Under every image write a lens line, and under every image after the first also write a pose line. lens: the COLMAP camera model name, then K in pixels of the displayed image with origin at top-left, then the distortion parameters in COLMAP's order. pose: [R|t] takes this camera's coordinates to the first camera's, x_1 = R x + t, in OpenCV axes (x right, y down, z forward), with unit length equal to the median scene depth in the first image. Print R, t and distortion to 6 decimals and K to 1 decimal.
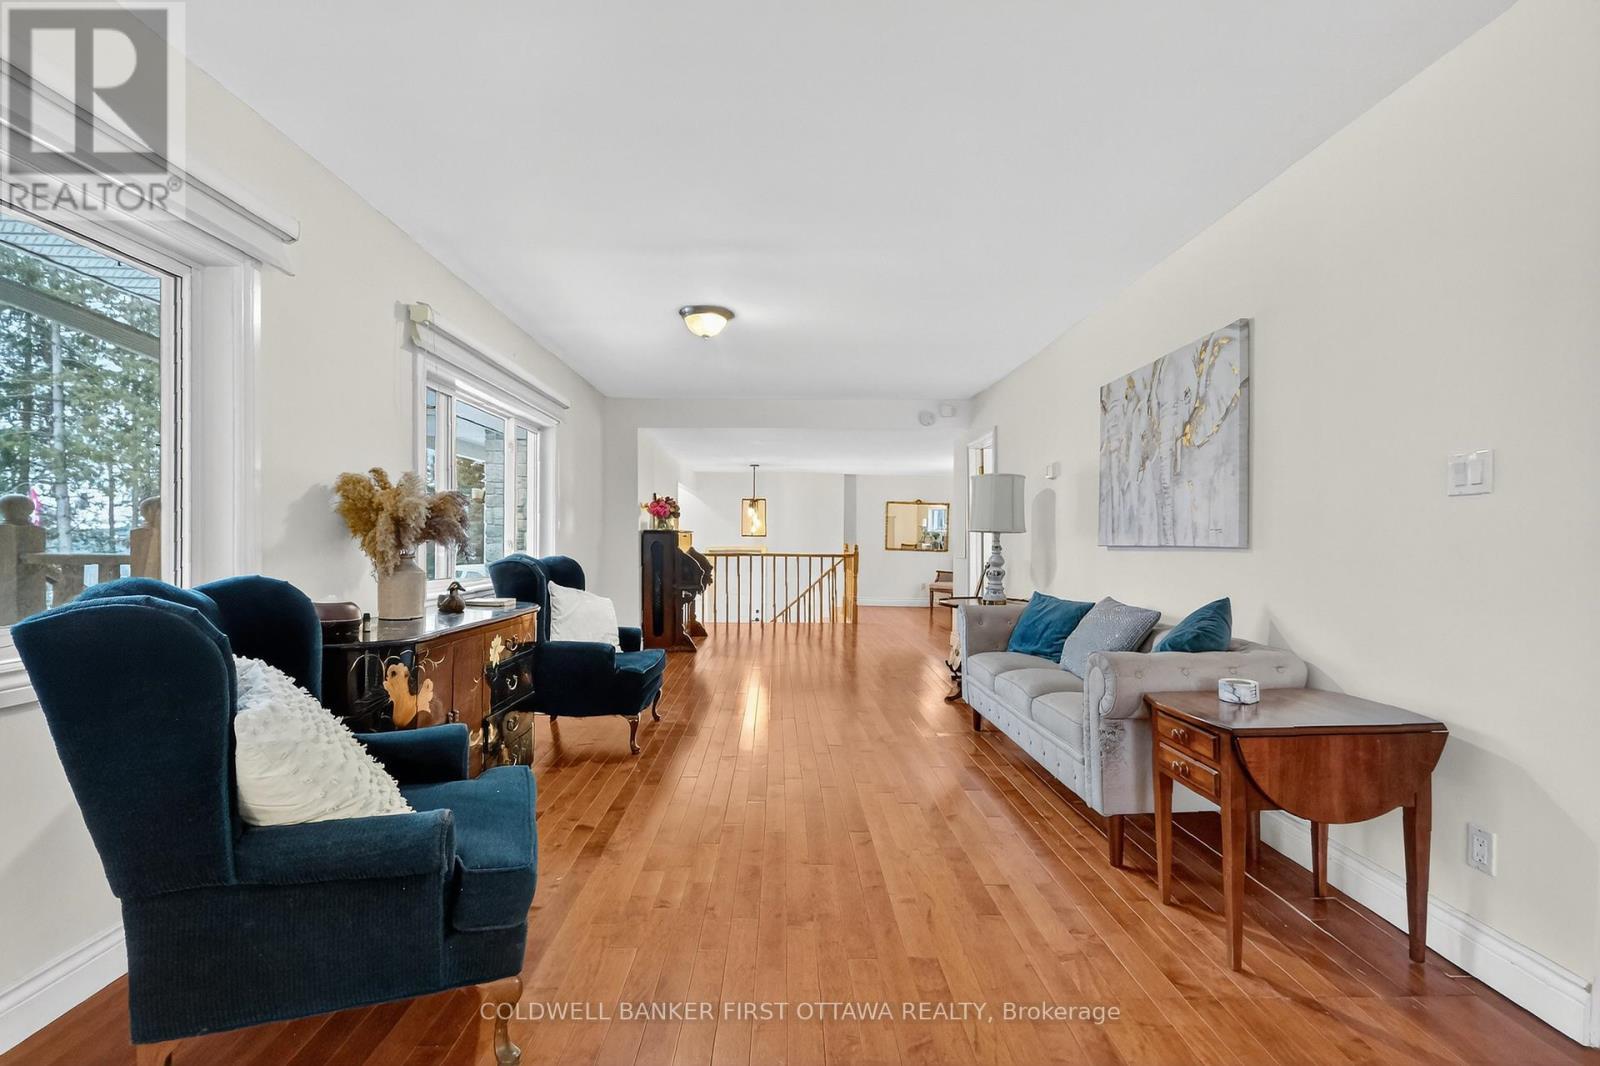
lens RADIAL K [[695.4, 0, 790.5], [0, 695.4, 545.2], [0, 0, 1]] dist [0.002737, -0.000150]
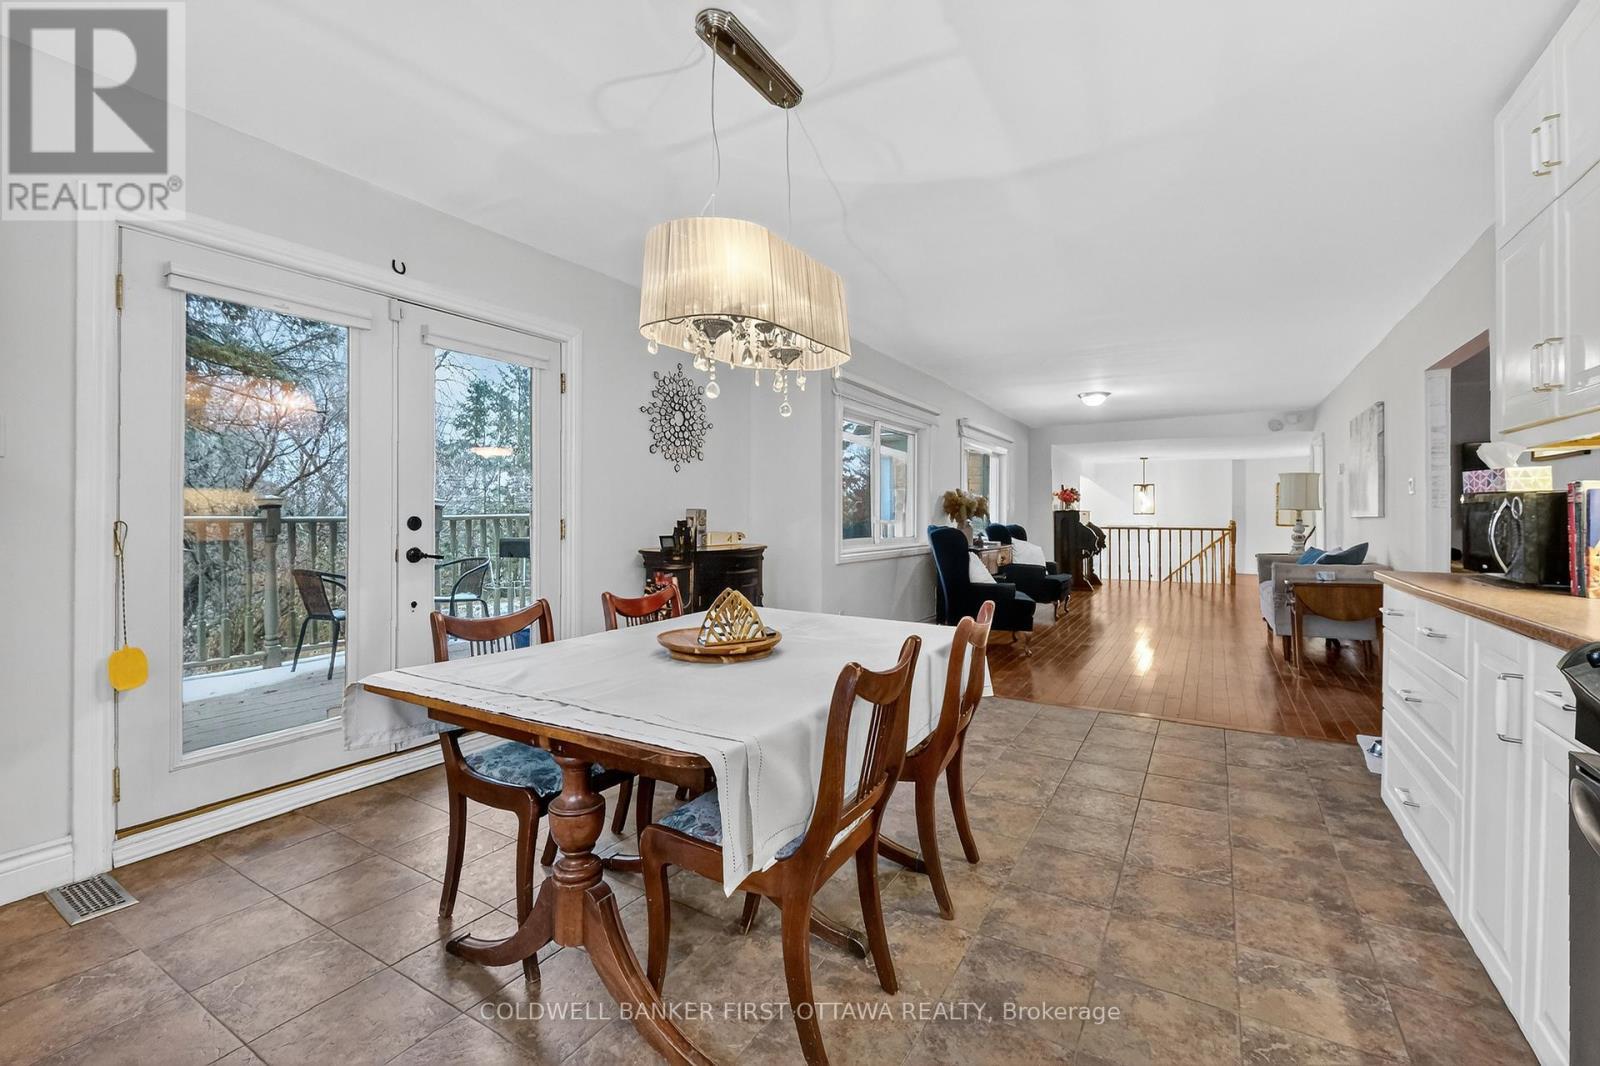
lens RADIAL K [[695.4, 0, 802.5], [0, 695.4, 518.9], [0, 0, 1]] dist [0.002737, -0.000150]
pose [[0.855396, -0.003459, -0.517964, 0.108960], [-0.000806, 0.999968, -0.008010, 0.010455], [0.517975, 0.007269, 0.855365, -0.618983]]
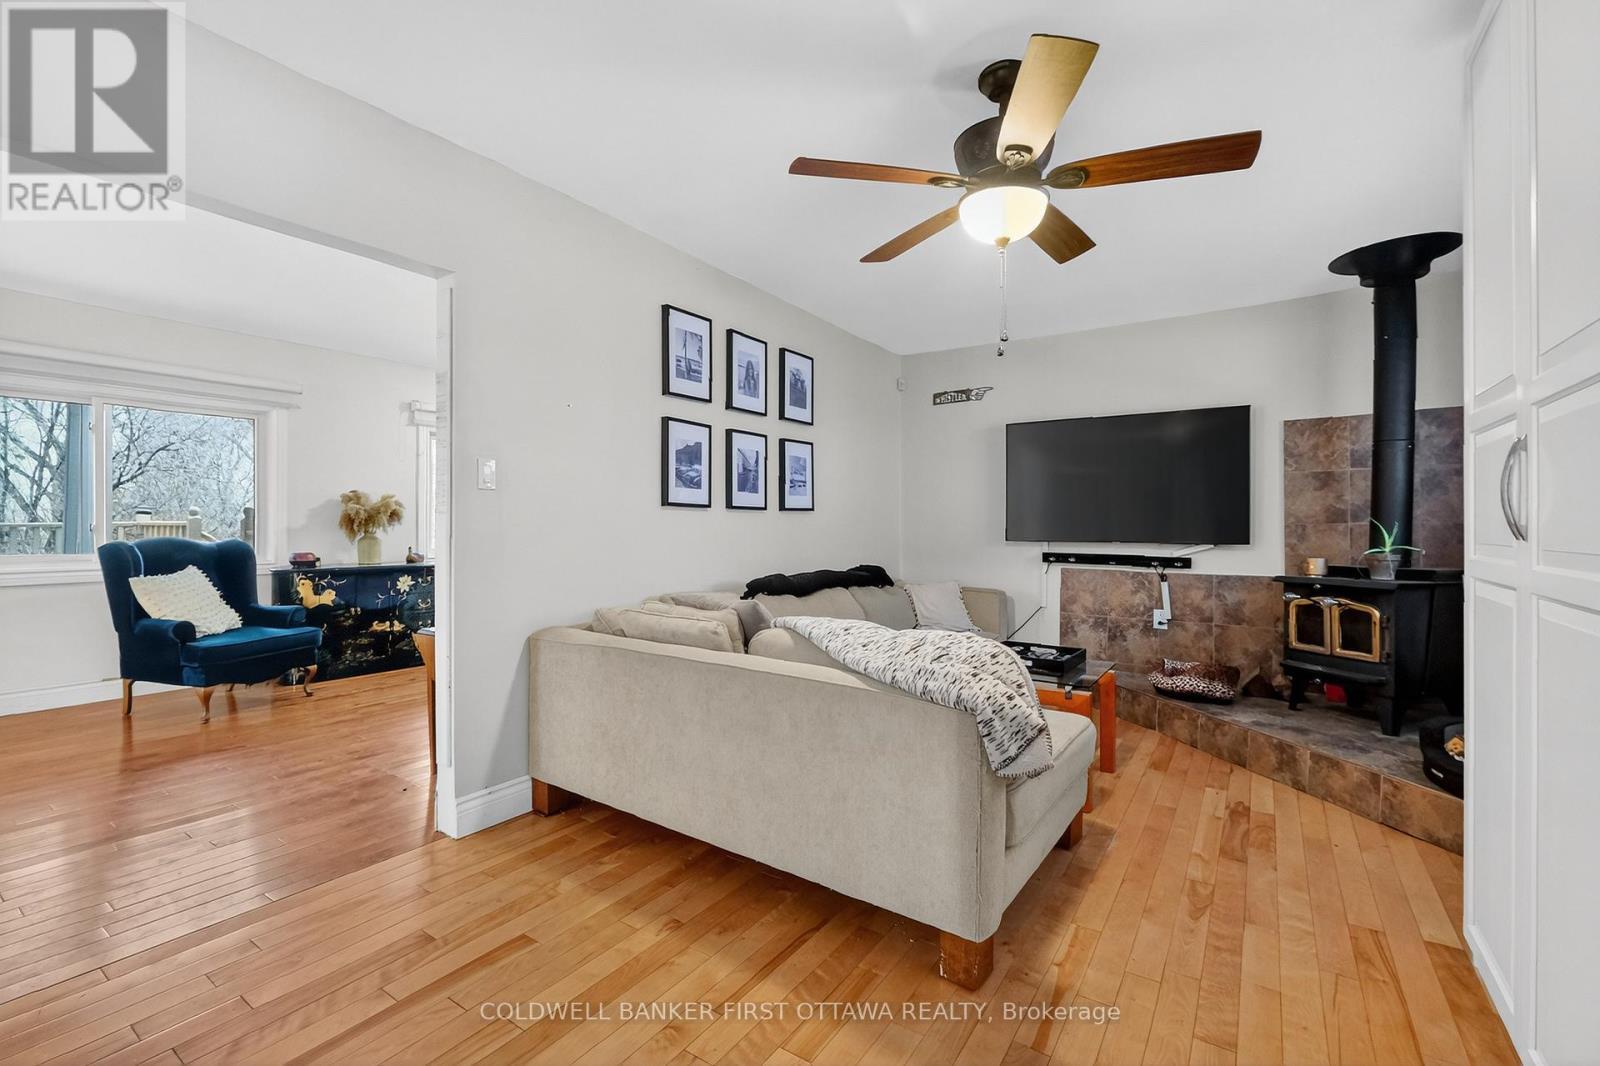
lens RADIAL K [[695.4, 0, 802.0], [0, 695.4, 529.3], [0, 0, 1]] dist [0.002737, -0.000150]
pose [[0.817371, 0.001240, -0.576110, 0.652742], [-0.006387, 0.999956, -0.006909, 0.004298], [0.576076, 0.009327, 0.817343, 0.029696]]
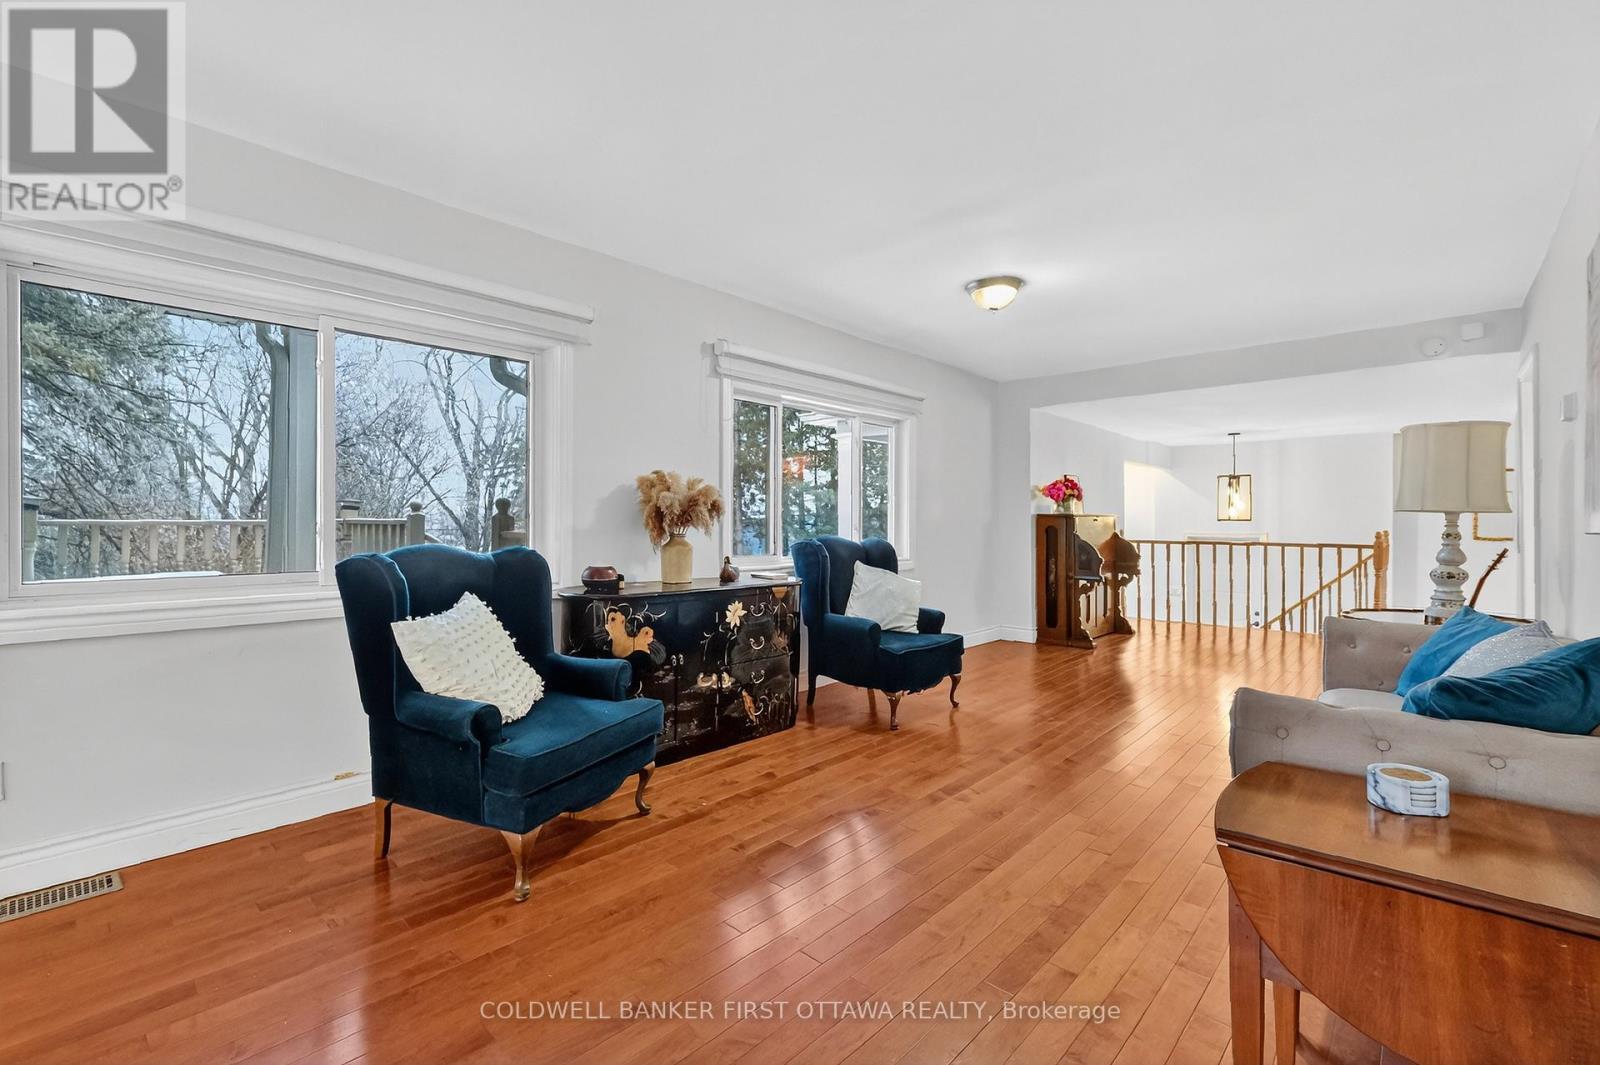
lens RADIAL K [[695.4, 0, 797.1], [0, 695.4, 528.3], [0, 0, 1]] dist [0.002737, -0.000150]
pose [[0.725185, 0.004081, -0.688542, 0.208233], [-0.006724, 0.999977, -0.001156, 0.000713], [0.688521, 0.005468, 0.725196, 0.079210]]
